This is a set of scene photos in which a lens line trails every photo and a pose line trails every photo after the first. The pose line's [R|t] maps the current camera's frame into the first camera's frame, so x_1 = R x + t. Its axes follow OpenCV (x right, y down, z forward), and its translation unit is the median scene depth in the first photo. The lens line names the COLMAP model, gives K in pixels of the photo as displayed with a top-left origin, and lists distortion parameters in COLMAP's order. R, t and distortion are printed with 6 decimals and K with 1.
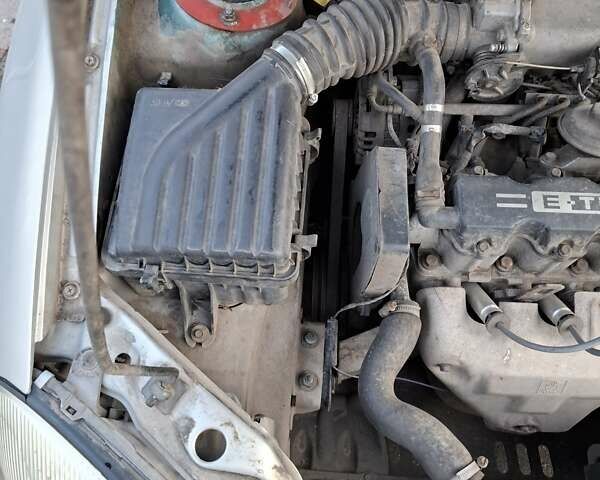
lens RADIAL K [[546.9, 0, 318.1], [0, 546.9, 256.1], [0, 0, 1]] dist [0.104644, -0.133319]
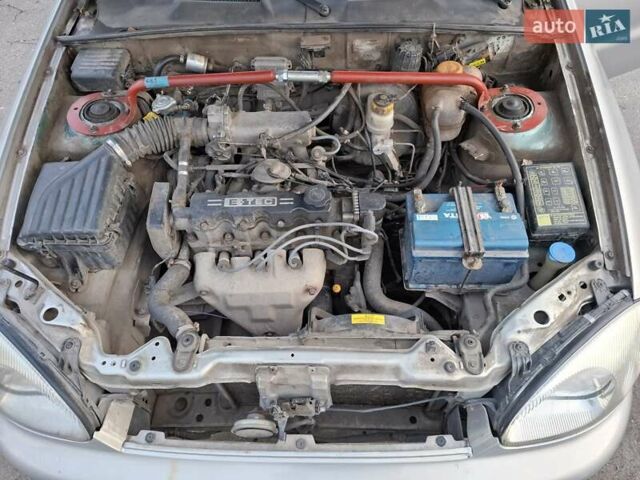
lens RADIAL K [[447.2, 0, 325.6], [0, 447.2, 238.3], [0, 0, 1]] dist [0.073623, -0.092102]
pose [[0.998174, -0.059190, 0.012046, 0.729453], [0.060393, 0.981596, -0.181166, 0.365574], [-0.001101, 0.181563, 0.983379, -0.662727]]
